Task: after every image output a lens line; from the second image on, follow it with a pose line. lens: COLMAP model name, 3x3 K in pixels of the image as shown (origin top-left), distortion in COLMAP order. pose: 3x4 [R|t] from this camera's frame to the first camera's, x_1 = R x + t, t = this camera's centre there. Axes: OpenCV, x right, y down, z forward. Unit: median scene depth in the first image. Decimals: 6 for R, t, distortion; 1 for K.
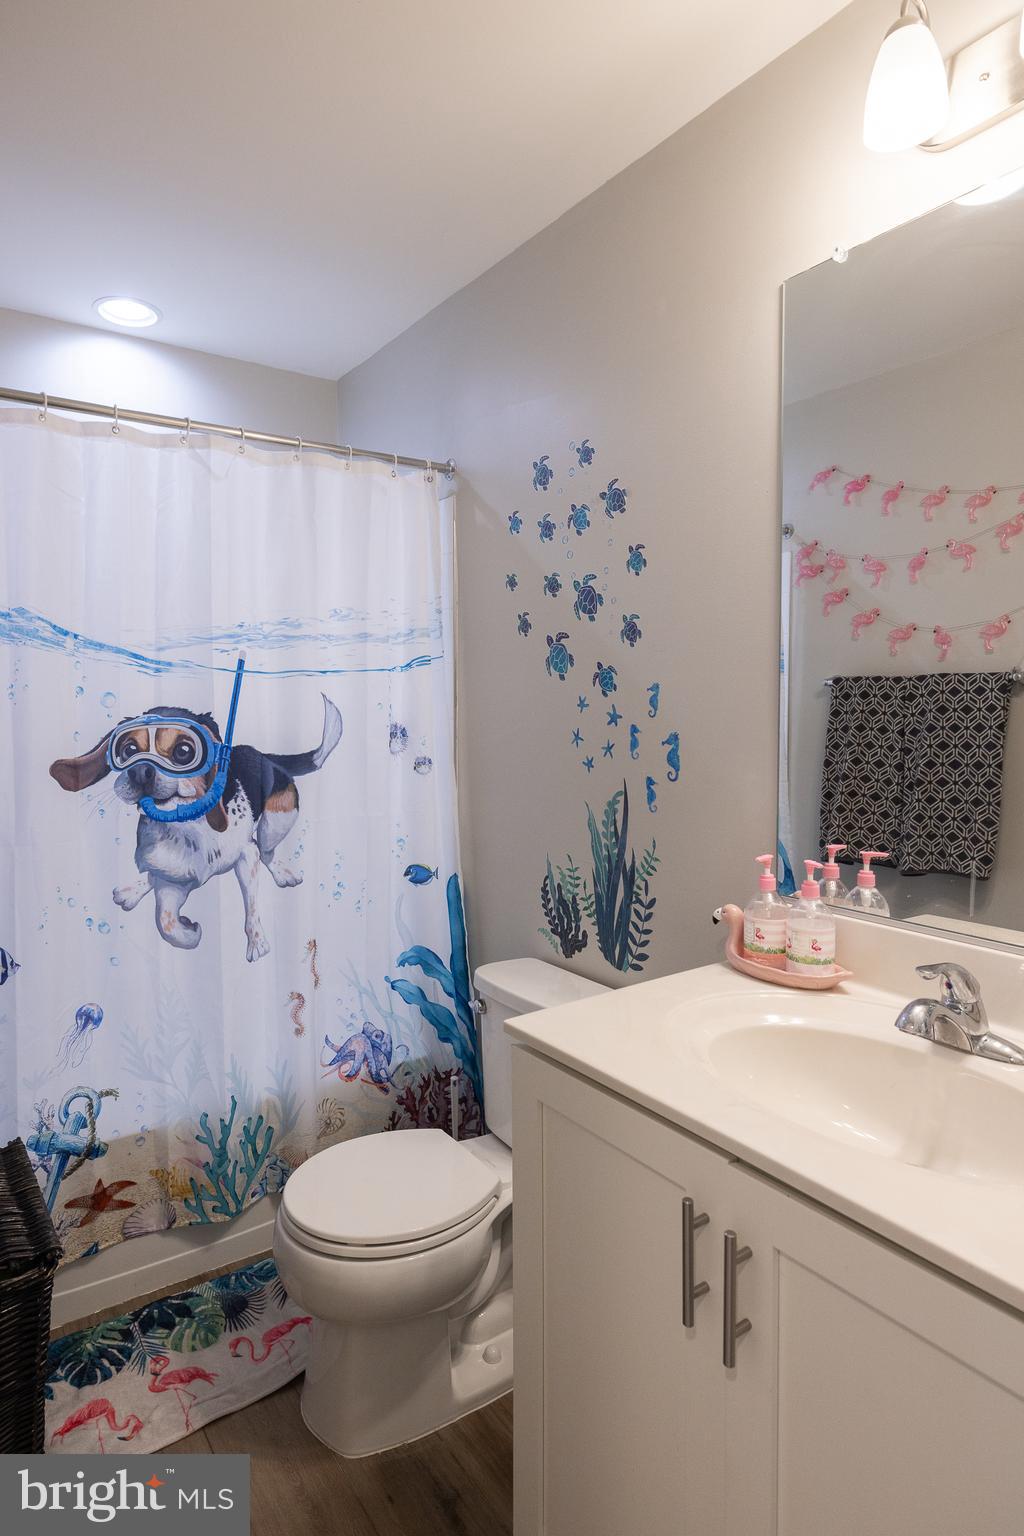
lens RADIAL K [[892.7, 0, 474.4], [0, 892.7, 741.3], [0, 0, 1]] dist [0.020131, 0.000160]
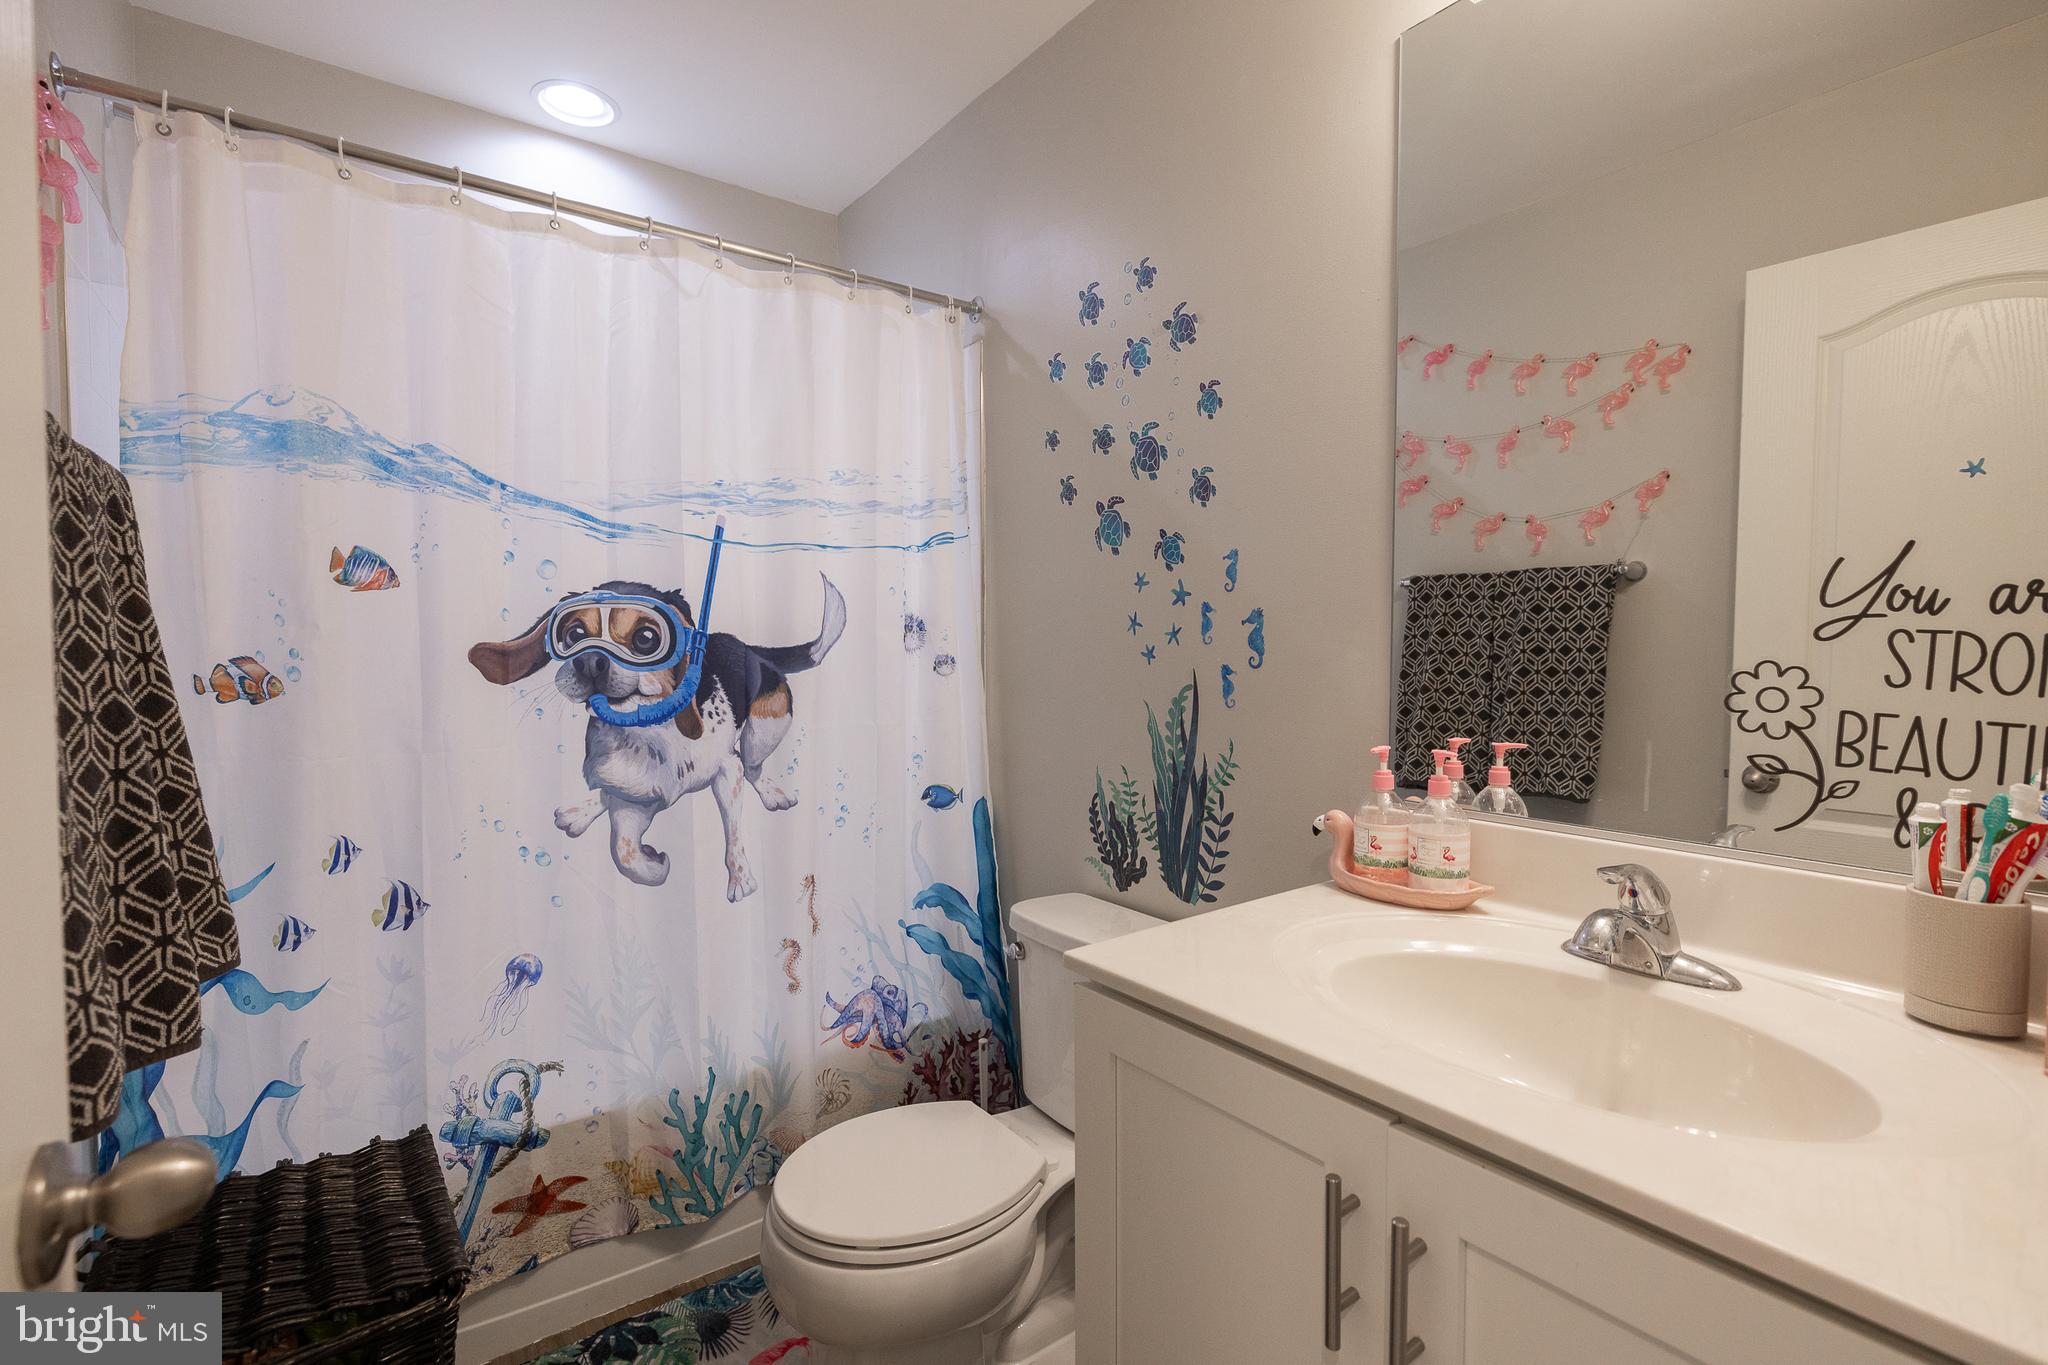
lens RADIAL K [[943.3, 0, 1039.7], [0, 943.3, 703.0], [0, 0, 1]] dist [0.013832, -0.000602]
pose [[0.998149, -0.001997, 0.060781, -0.025180], [0.001855, 0.999995, 0.002401, 0.066846], [-0.060786, -0.002284, 0.998148, 0.134027]]
